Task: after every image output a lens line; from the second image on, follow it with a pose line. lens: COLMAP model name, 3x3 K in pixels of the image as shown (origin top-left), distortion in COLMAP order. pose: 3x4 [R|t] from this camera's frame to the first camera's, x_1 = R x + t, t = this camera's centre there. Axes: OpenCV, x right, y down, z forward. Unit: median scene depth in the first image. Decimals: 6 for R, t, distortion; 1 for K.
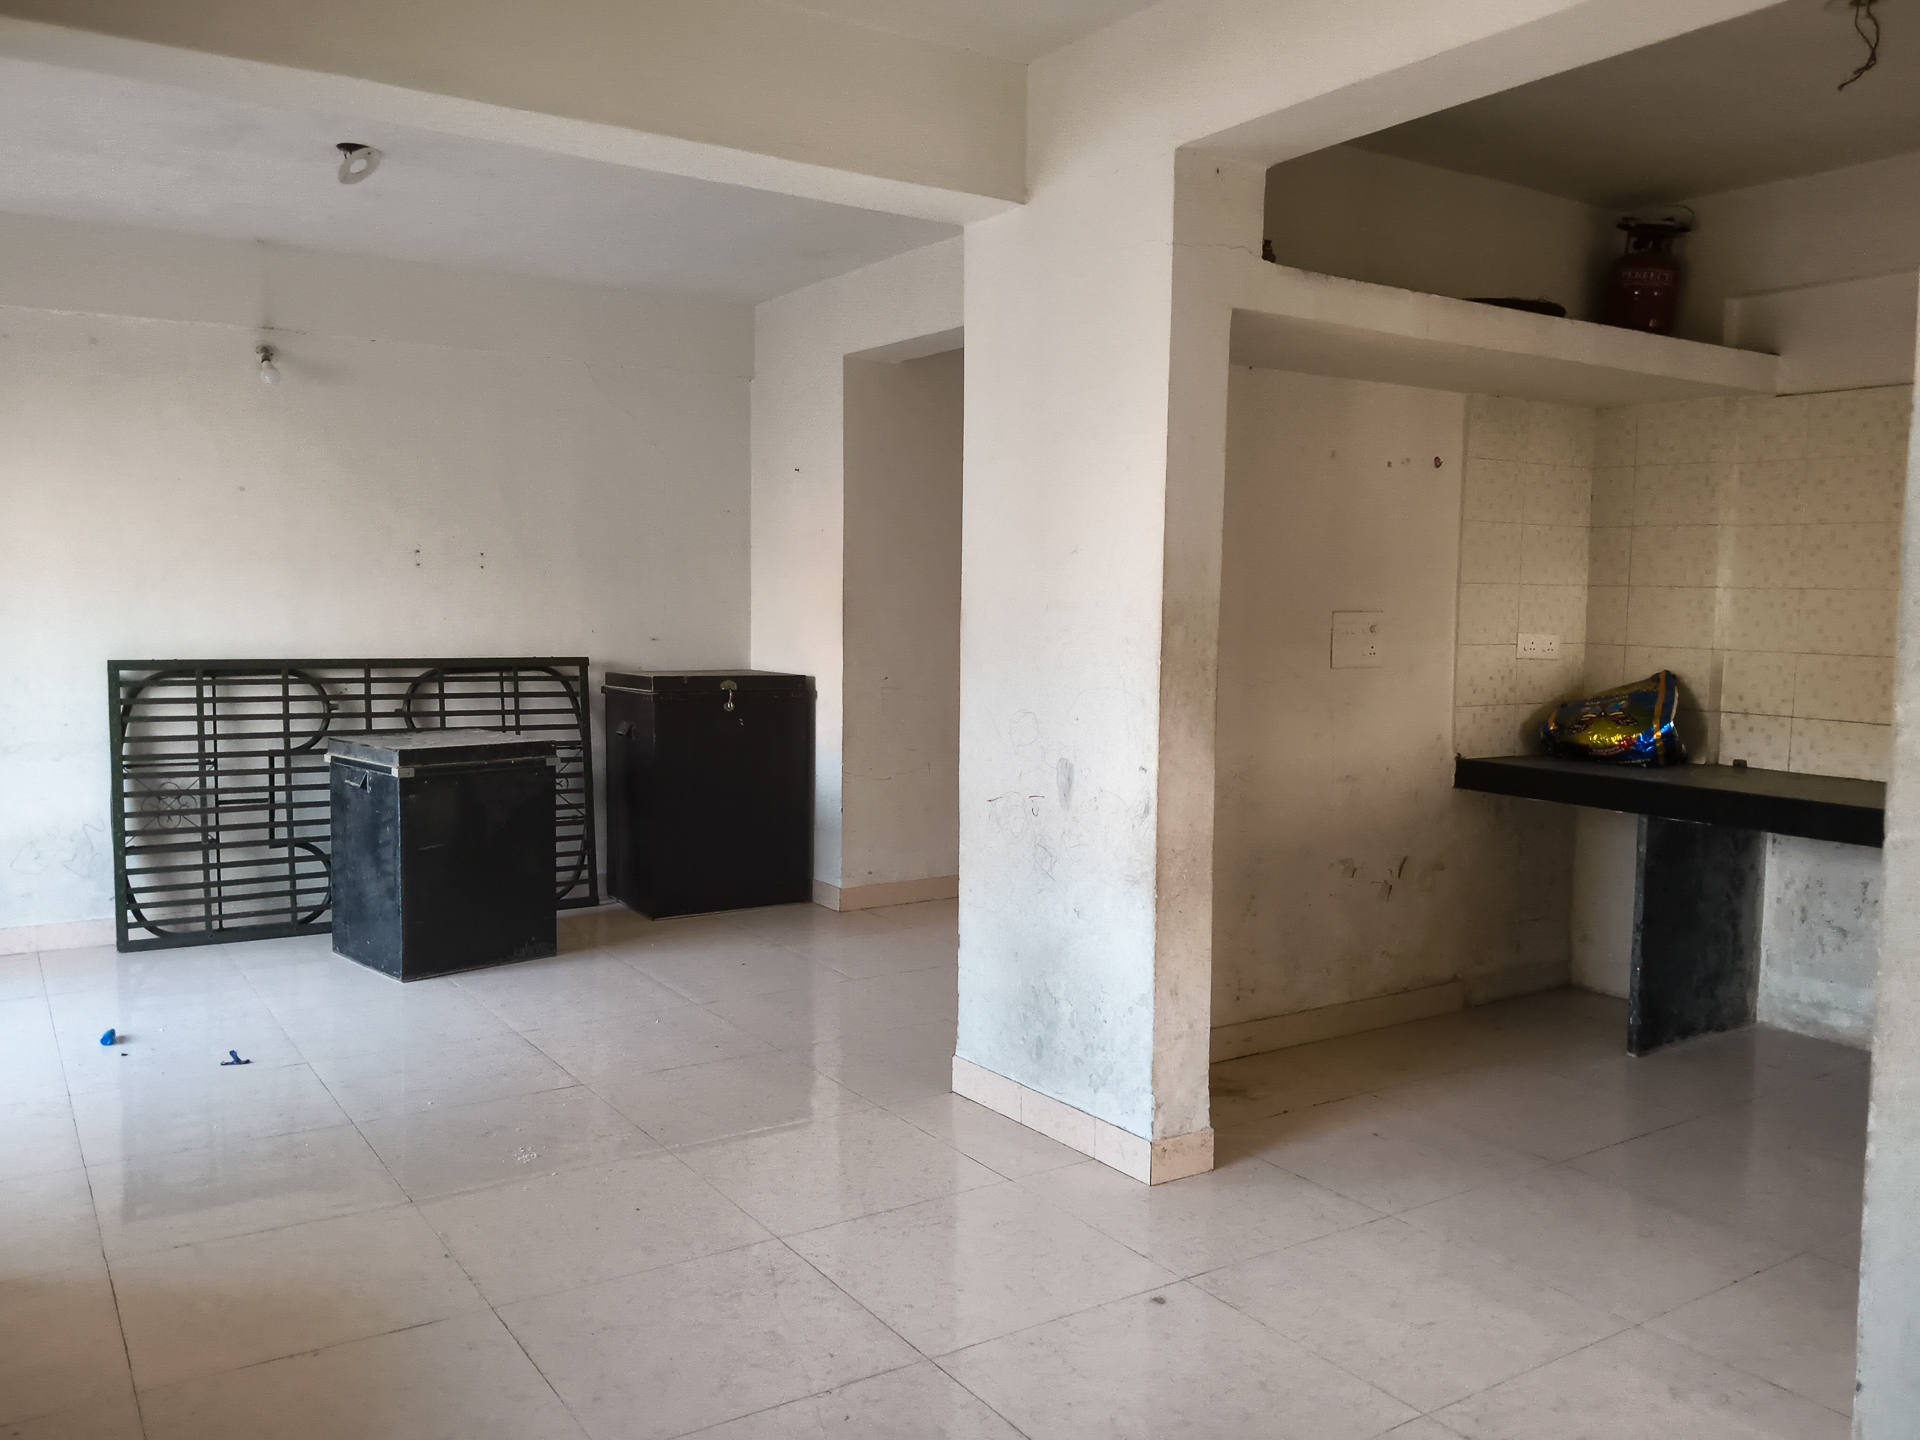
lens RADIAL K [[1510.0, 0, 958.4], [0, 1510.0, 709.3], [0, 0, 1]] dist [0.122485, -0.249946]
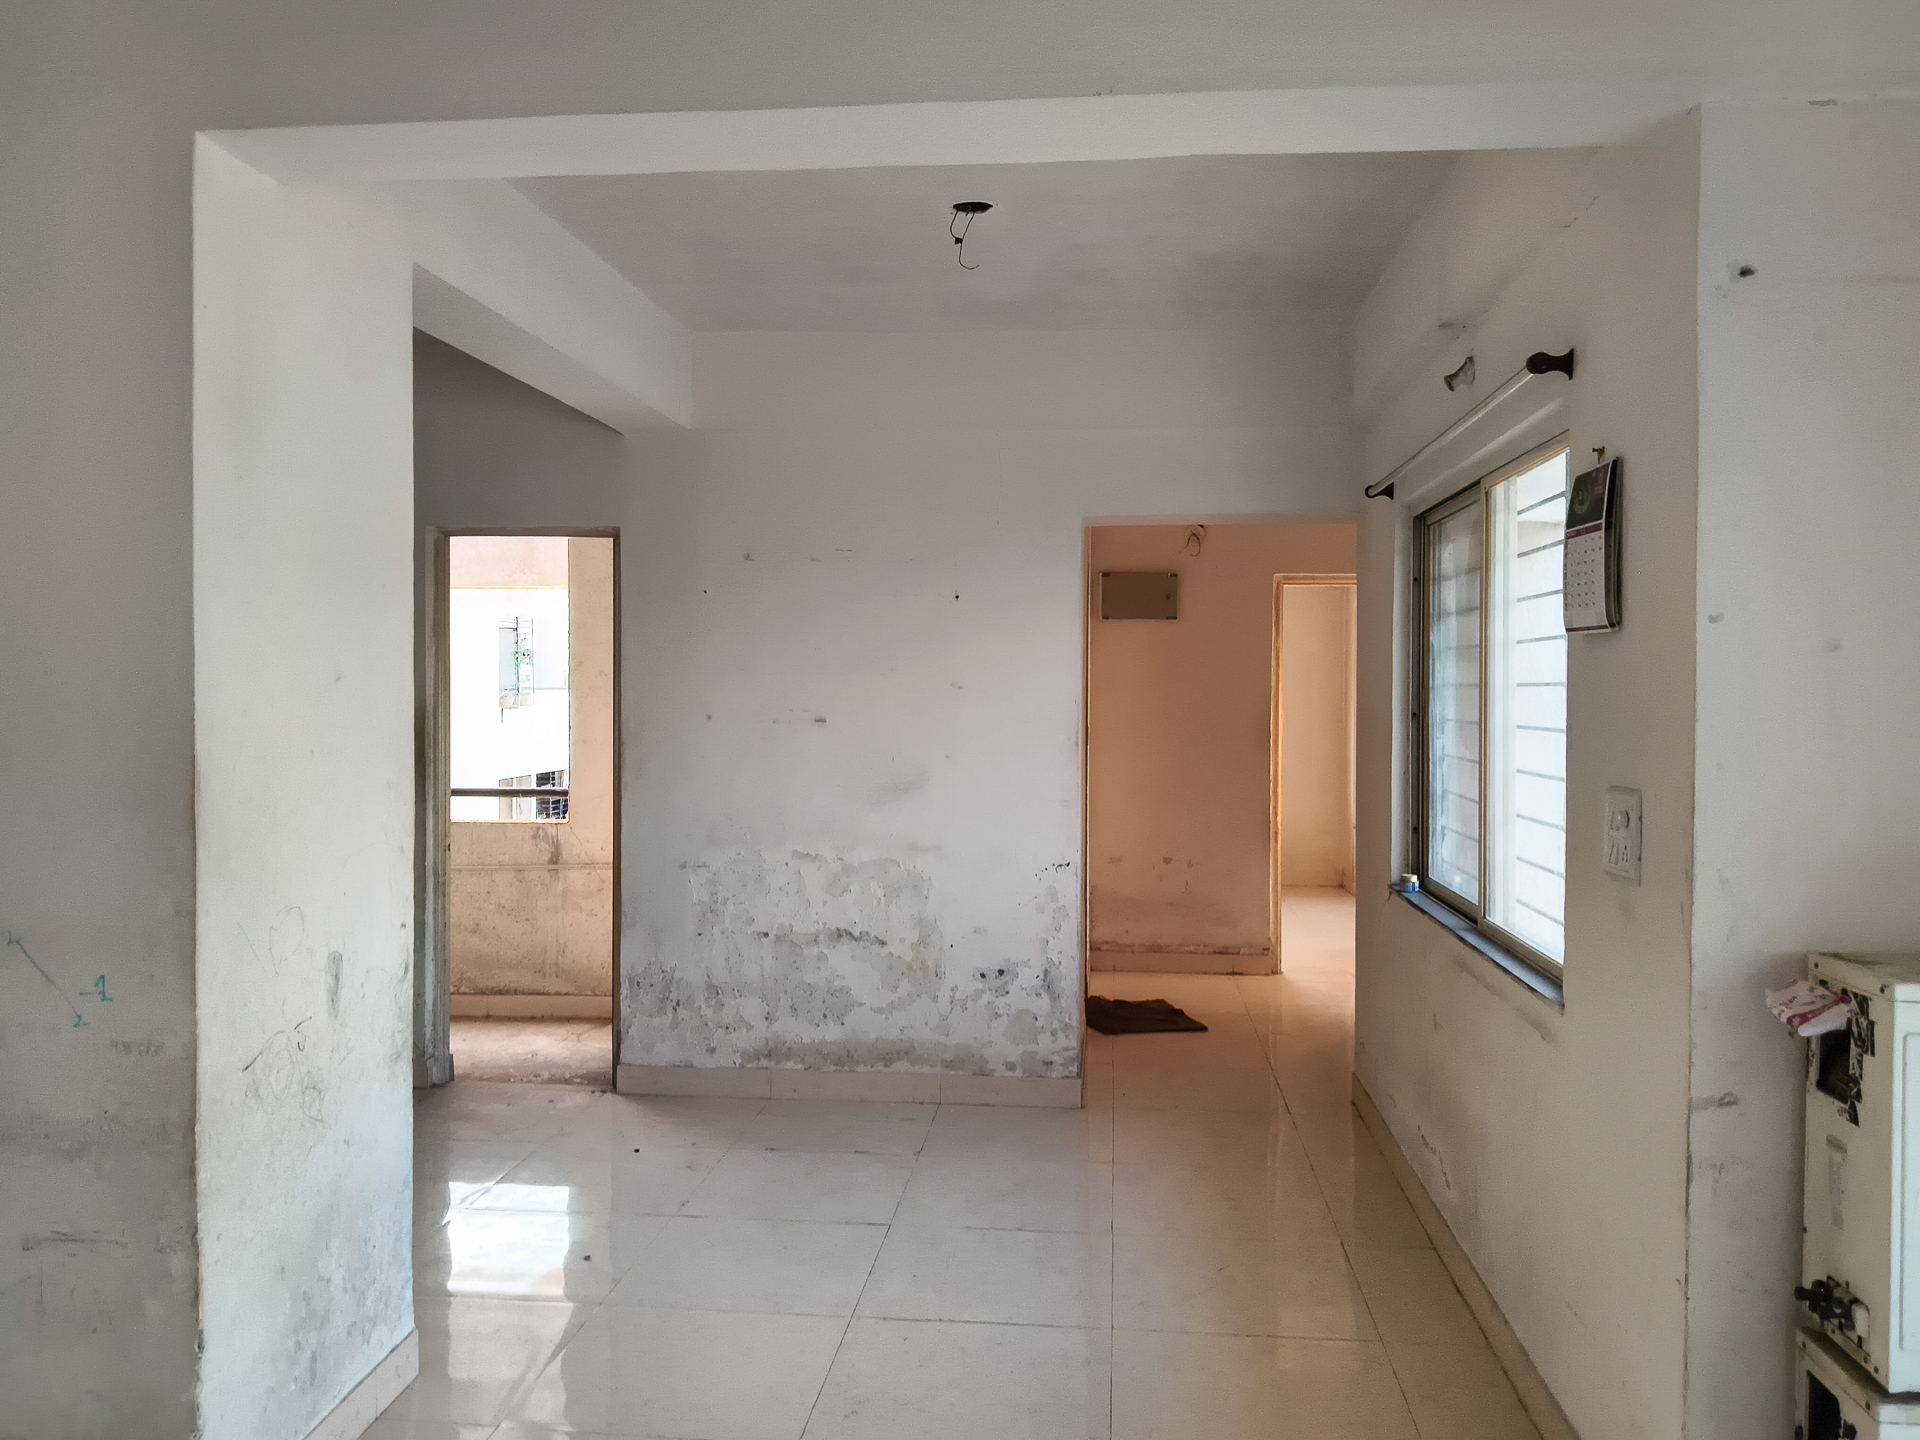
lens RADIAL K [[1510.0, 0, 958.4], [0, 1510.0, 709.3], [0, 0, 1]] dist [0.122485, -0.249946]
pose [[-0.773527, -0.026924, 0.633191, -0.502210], [0.032820, 0.996055, 0.082447, -0.108600], [-0.632913, 0.084556, -0.769592, 1.059280]]
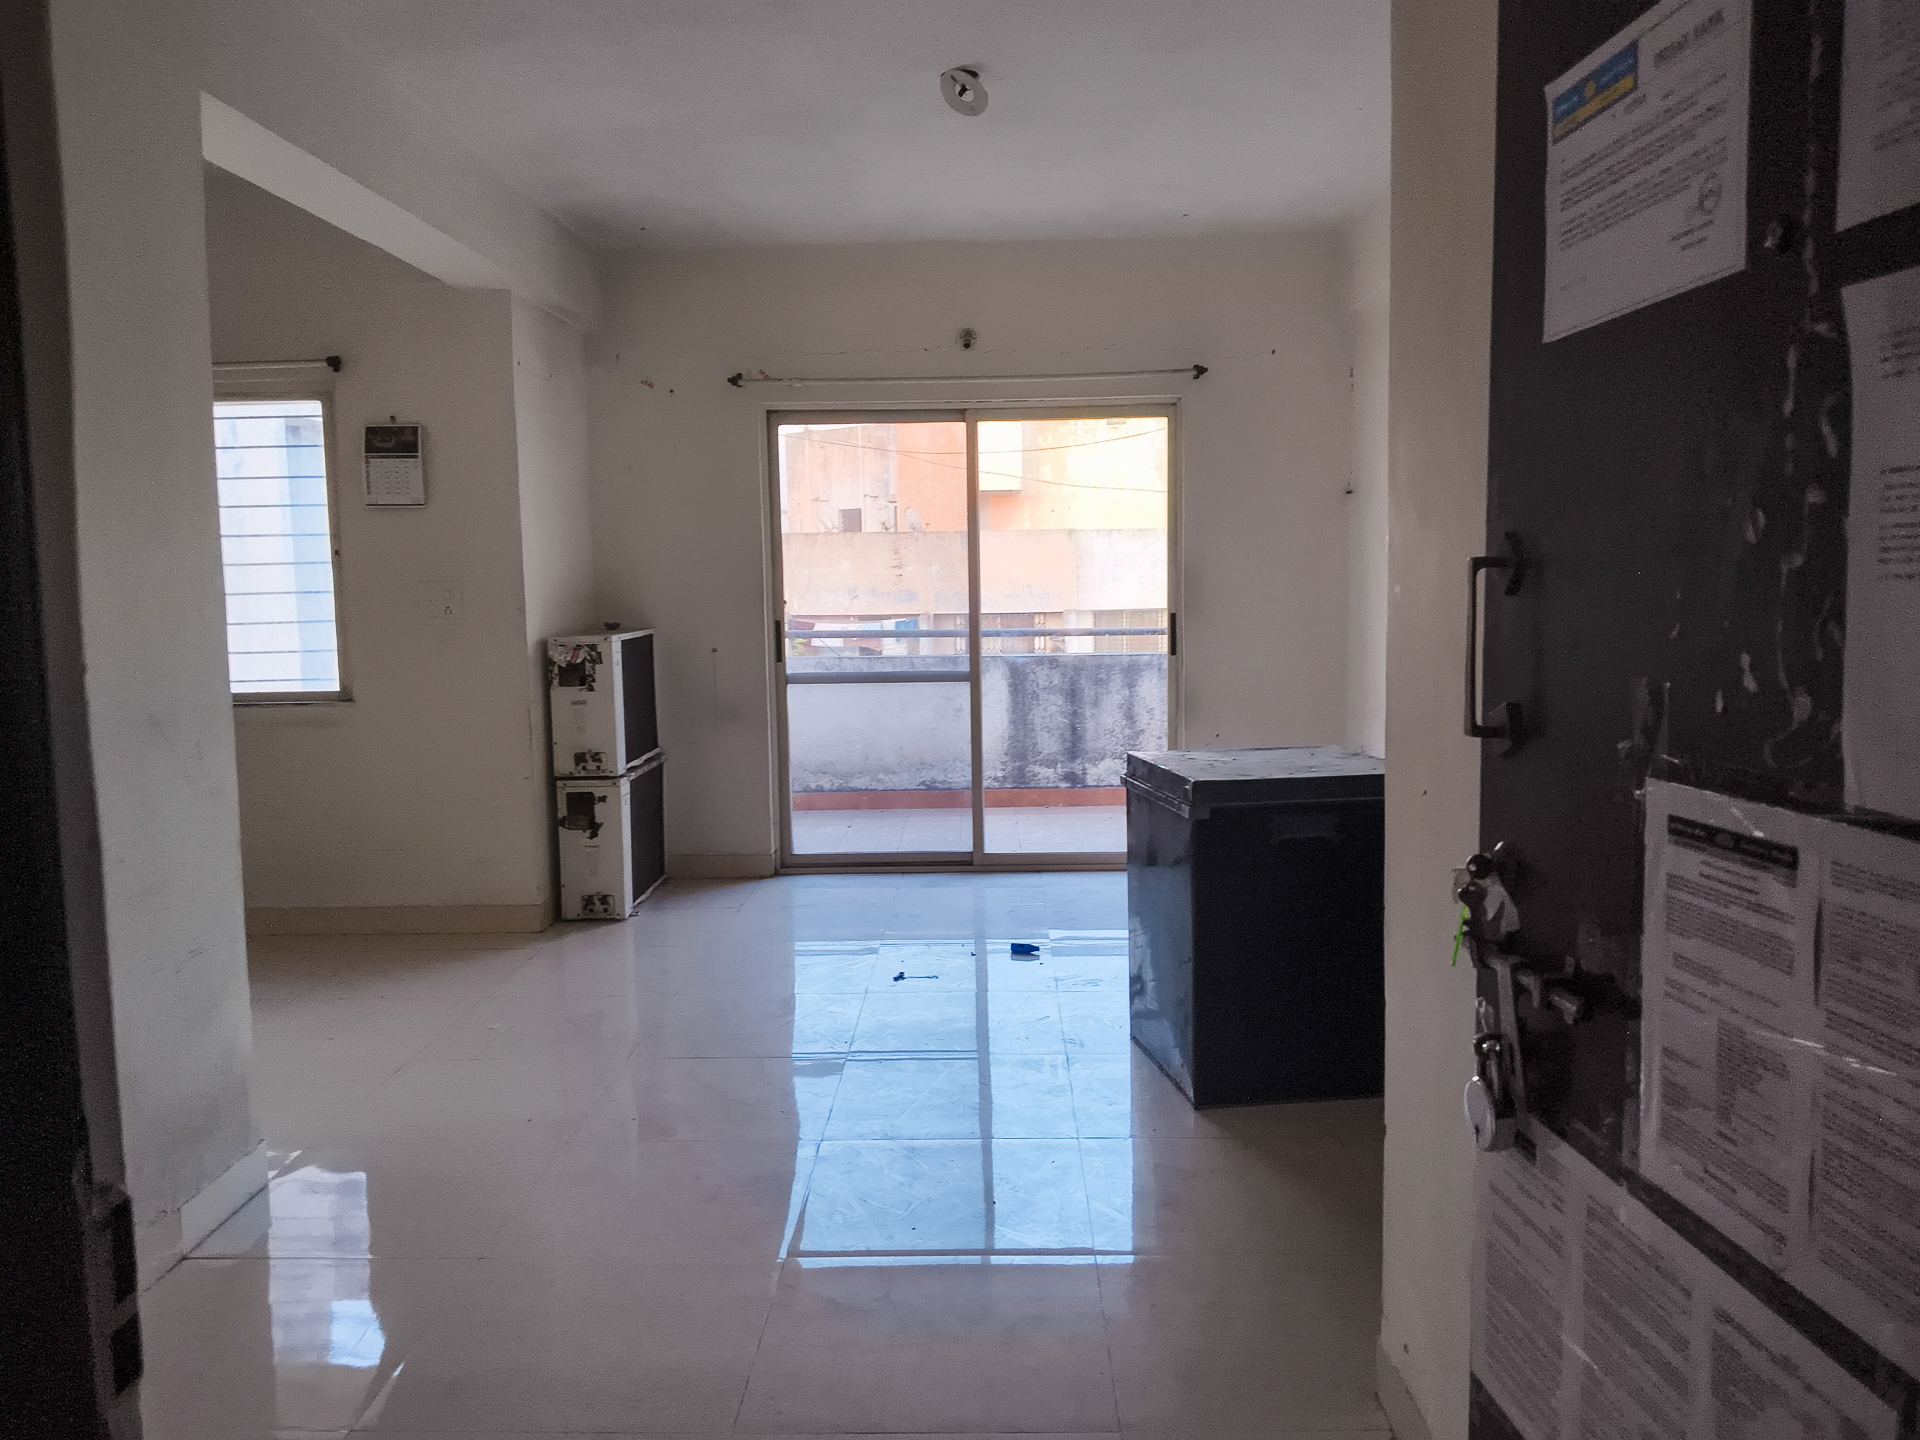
lens RADIAL K [[1495.0, 0, 950.9], [0, 1495.0, 710.7], [0, 0, 1]] dist [0.123323, -0.247687]
pose [[-0.570526, 0.075878, -0.817767, 0.362461], [-0.053941, 0.990111, 0.129502, -0.101405], [0.819506, 0.117995, -0.560791, 1.466257]]
